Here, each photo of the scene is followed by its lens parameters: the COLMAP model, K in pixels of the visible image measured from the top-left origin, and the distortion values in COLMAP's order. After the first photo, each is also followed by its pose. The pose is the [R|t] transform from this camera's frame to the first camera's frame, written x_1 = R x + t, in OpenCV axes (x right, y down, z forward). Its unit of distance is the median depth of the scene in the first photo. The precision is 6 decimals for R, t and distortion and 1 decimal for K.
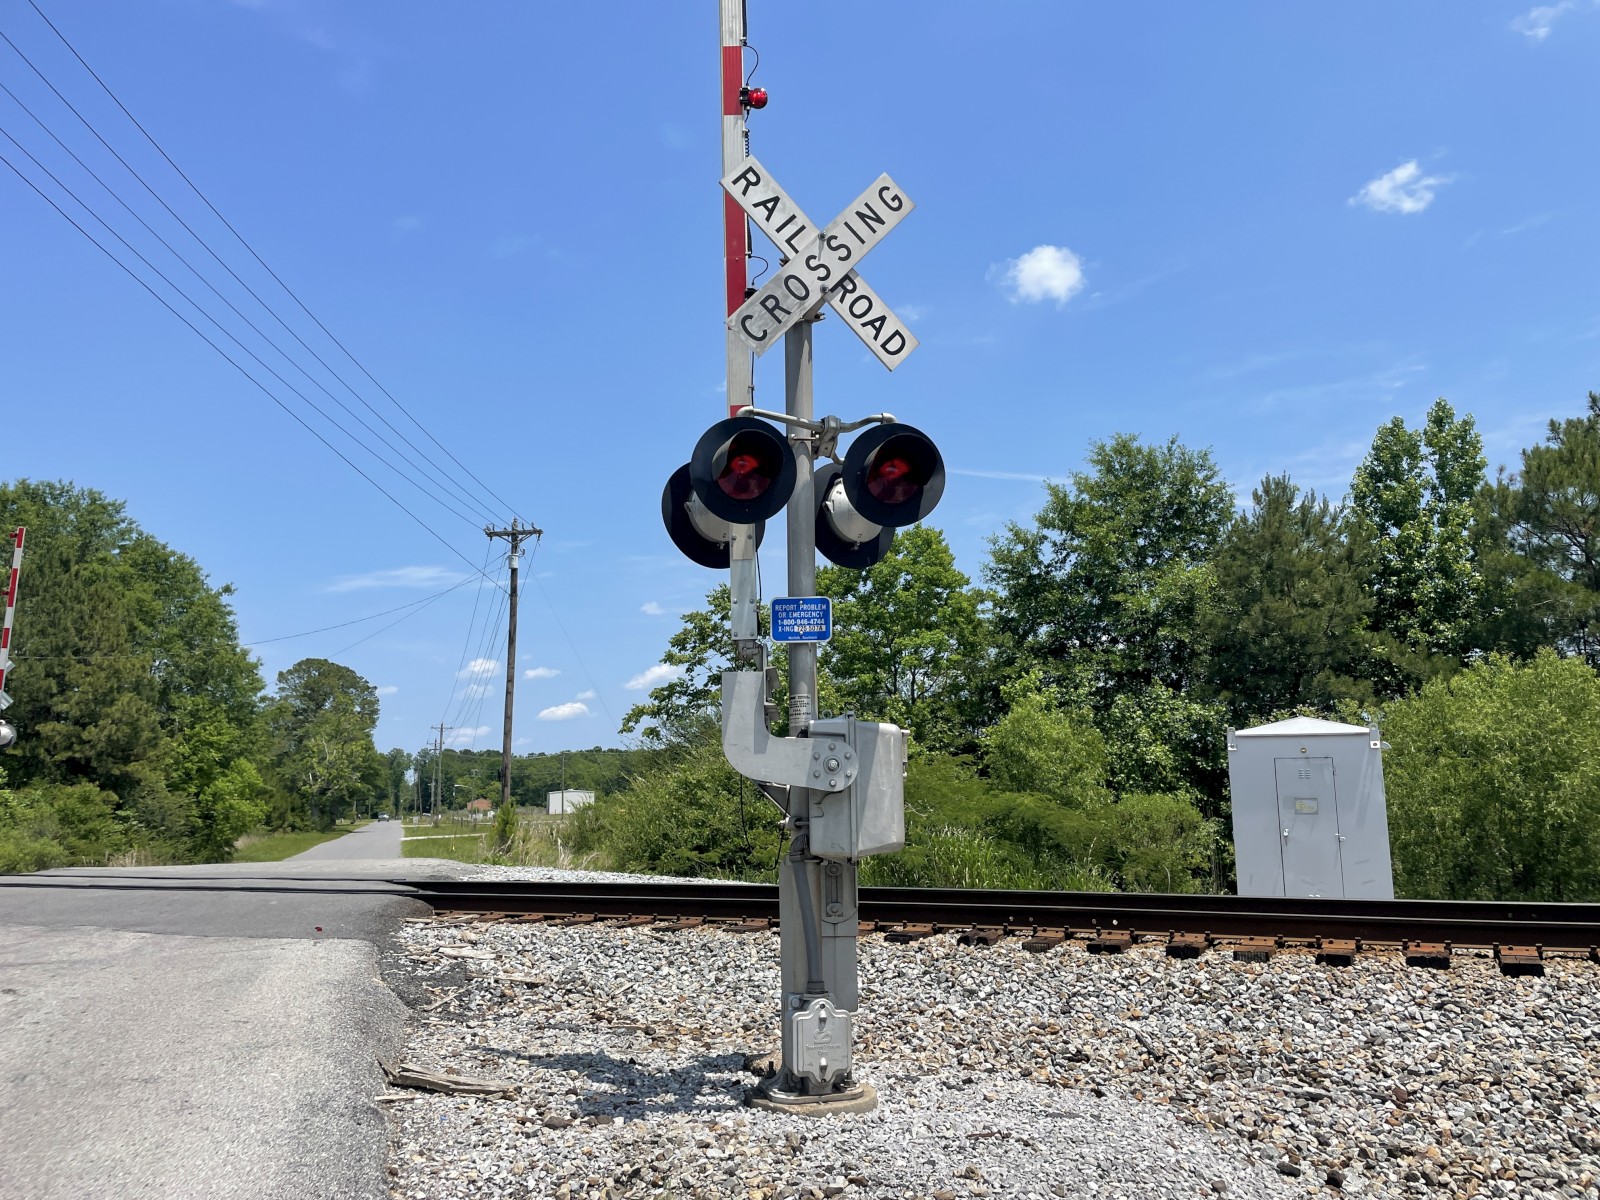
lens RADIAL K [[1213.7, 0, 800.0], [0, 1213.7, 600.0], [0, 0, 1]] dist [0.099196, -0.121498]
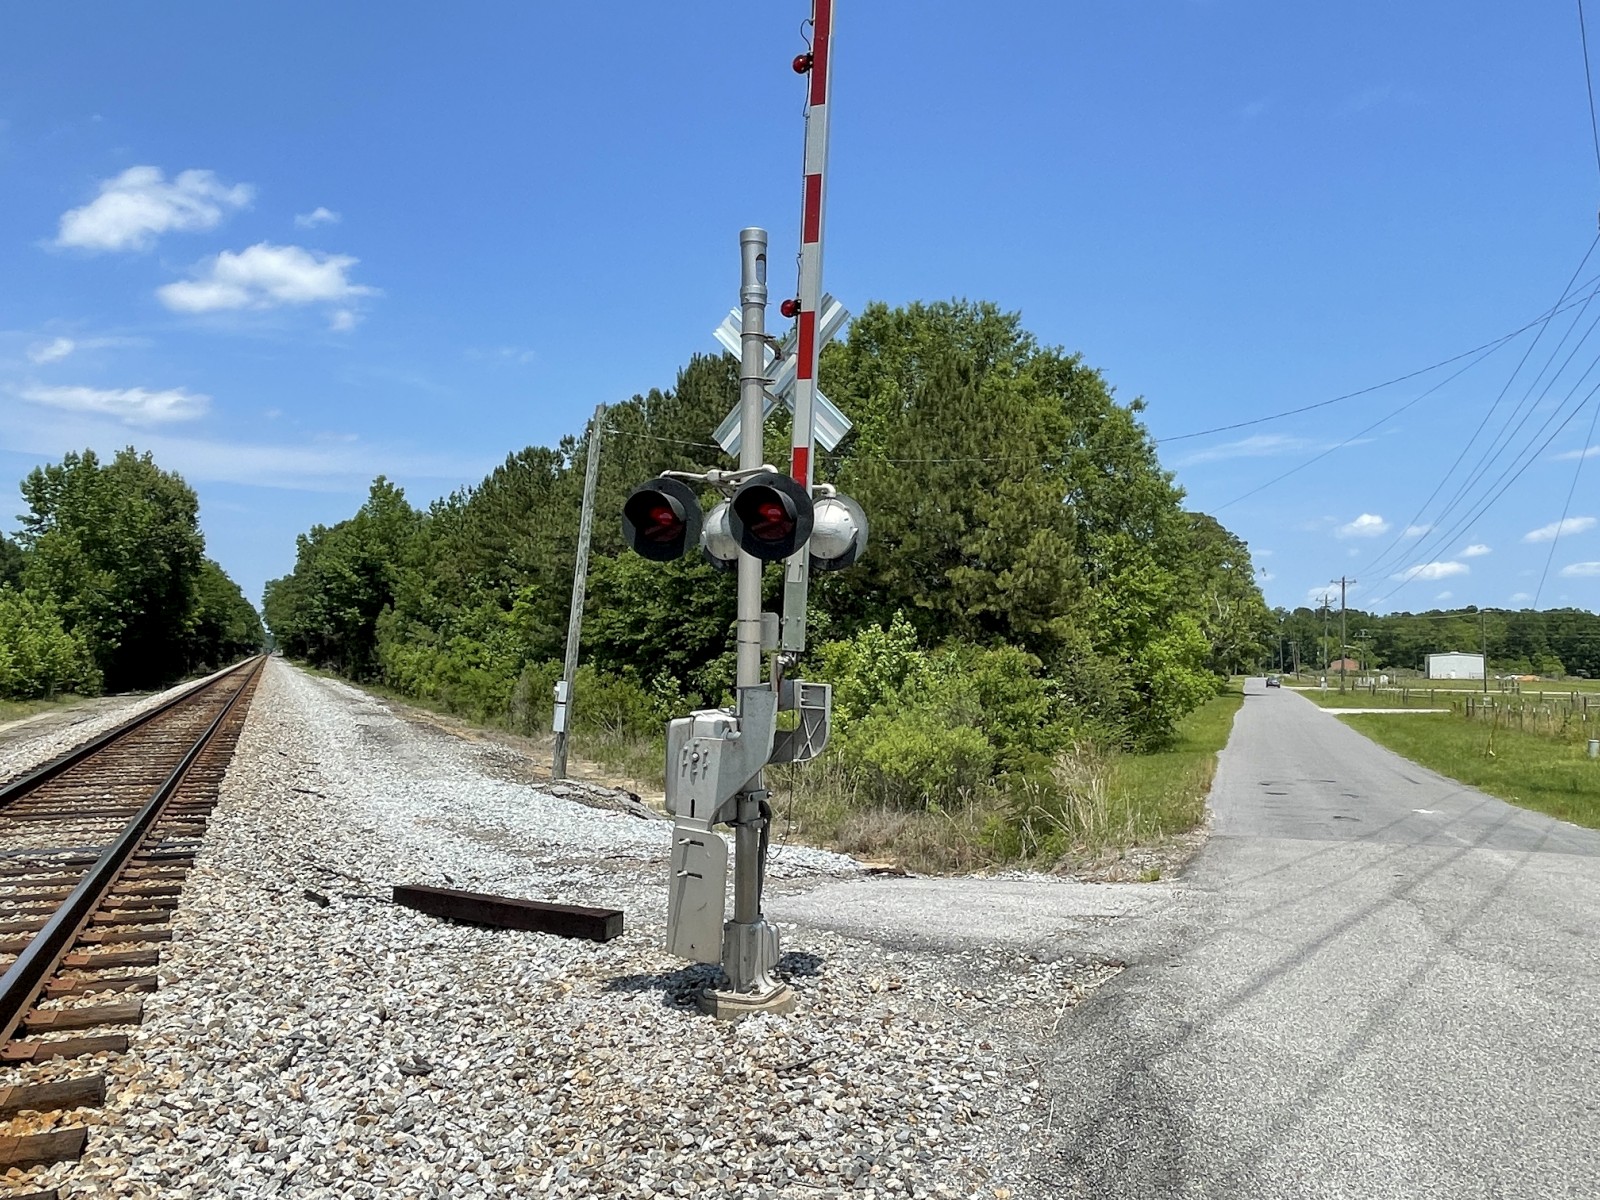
lens RADIAL K [[1143.4, 0, 807.6], [0, 1143.4, 595.7], [0, 0, 1]] dist [-0.005550, 0.000602]
pose [[0.779748, -0.006119, -0.626064, -0.214736], [0.074853, 0.993691, 0.083516, 0.046983], [0.621603, -0.111984, 0.775286, 0.354930]]
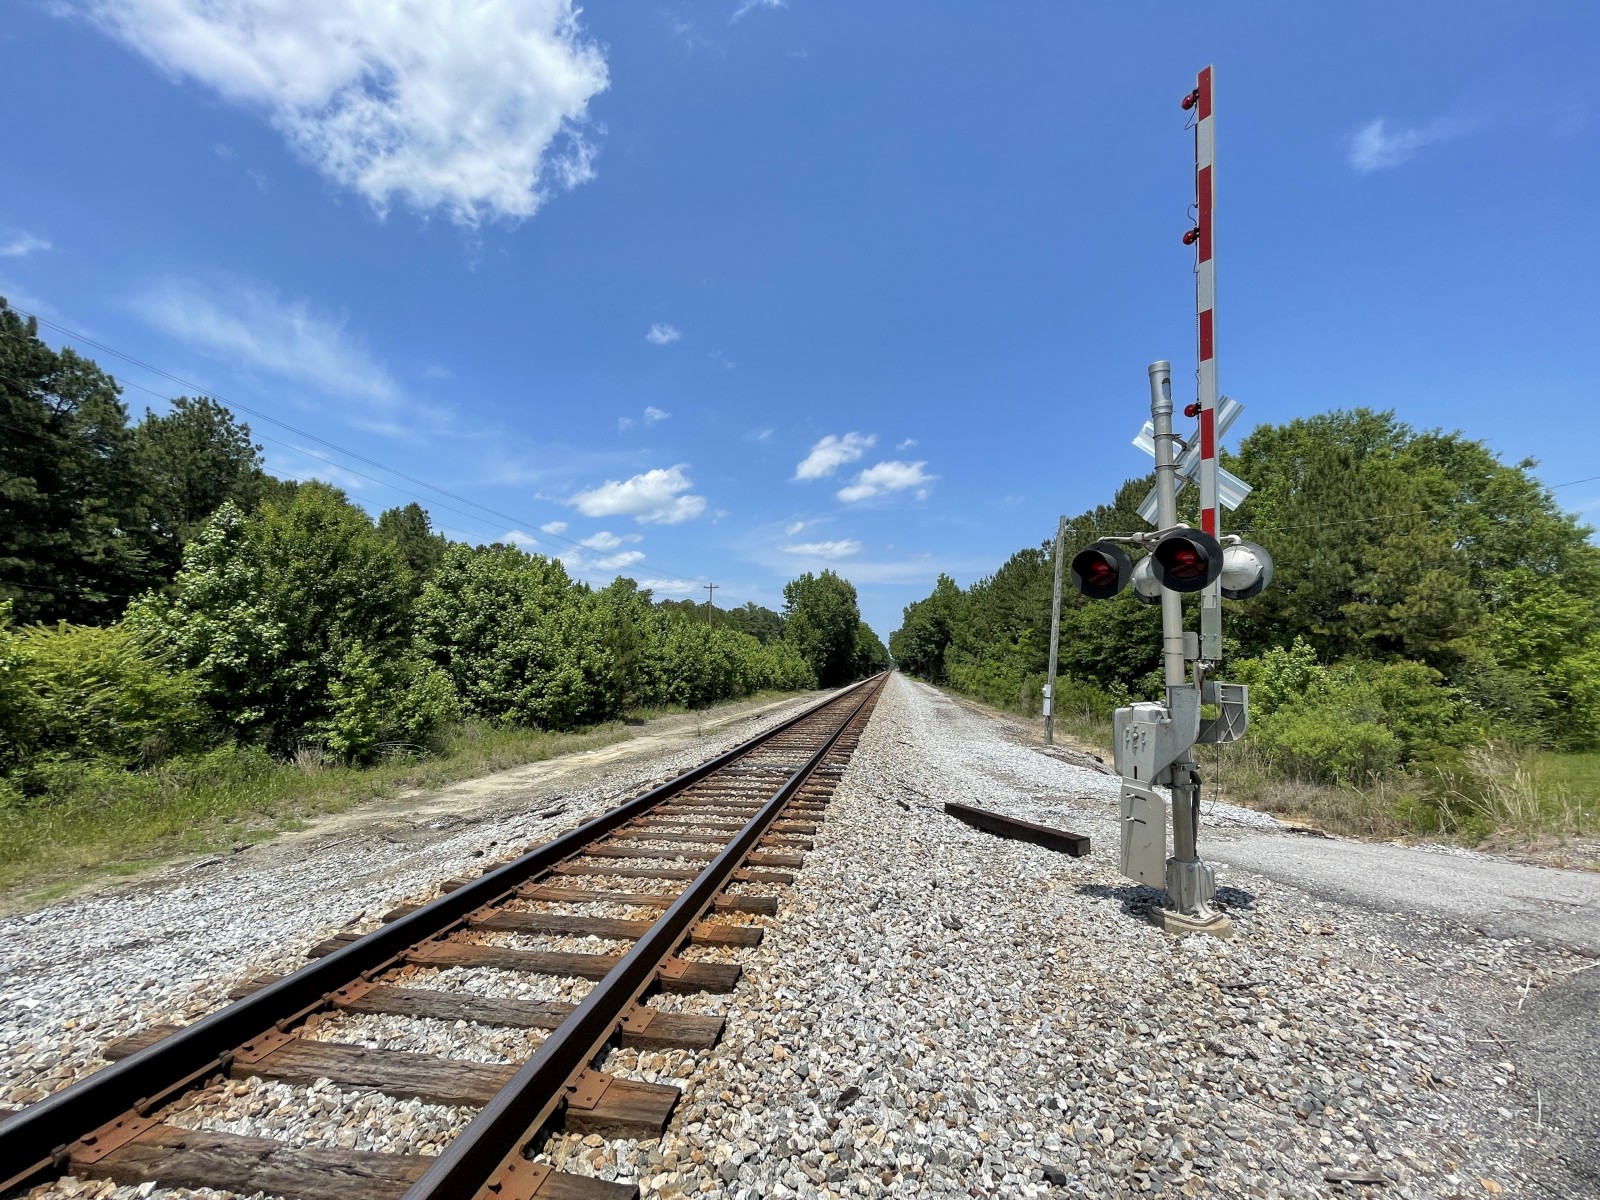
lens RADIAL K [[643.3, 0, 809.7], [0, 643.3, 599.5], [0, 0, 1]] dist [-0.000658, -0.000787]
pose [[0.320900, -0.077495, -0.943937, -0.224254], [0.135820, 0.990111, -0.035112, 0.050099], [0.937324, -0.116938, 0.328253, 0.365801]]
